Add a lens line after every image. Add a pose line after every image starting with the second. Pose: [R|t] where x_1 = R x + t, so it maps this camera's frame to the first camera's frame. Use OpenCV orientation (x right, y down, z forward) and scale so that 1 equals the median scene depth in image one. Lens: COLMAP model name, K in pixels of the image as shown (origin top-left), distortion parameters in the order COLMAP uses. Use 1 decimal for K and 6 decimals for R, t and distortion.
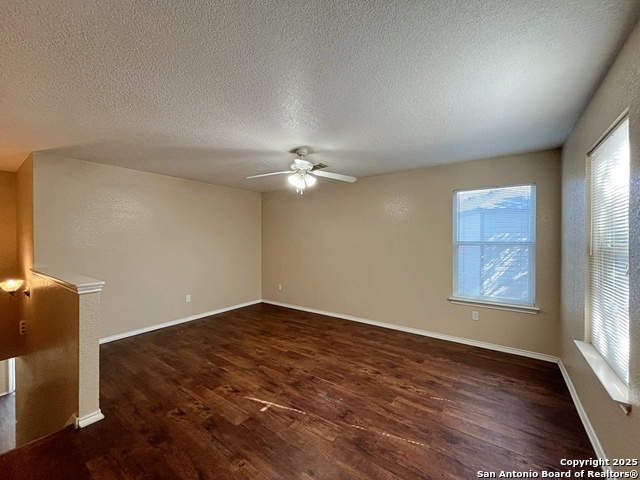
lens RADIAL K [[258.9, 0, 318.3], [0, 258.9, 241.0], [0, 0, 1]] dist [0.015348, 0.000242]
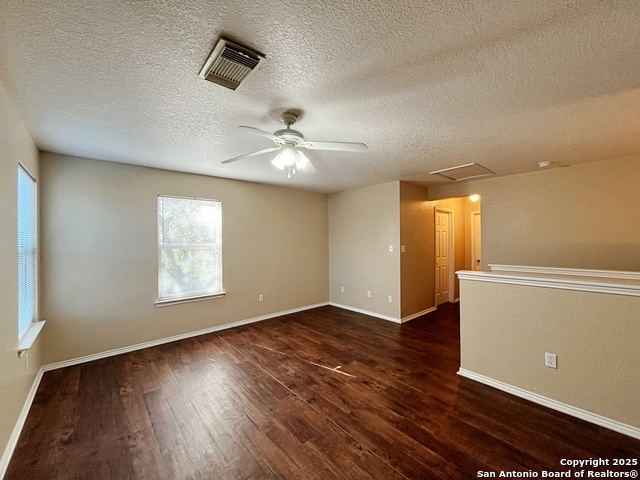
lens RADIAL K [[258.9, 0, 318.8], [0, 258.9, 239.1], [0, 0, 1]] dist [0.015348, 0.000242]
pose [[-0.973781, 0.014269, 0.227039, -0.374539], [0.014868, 0.999889, 0.000927, -0.017601], [-0.227001, 0.004278, -0.973885, 2.063833]]
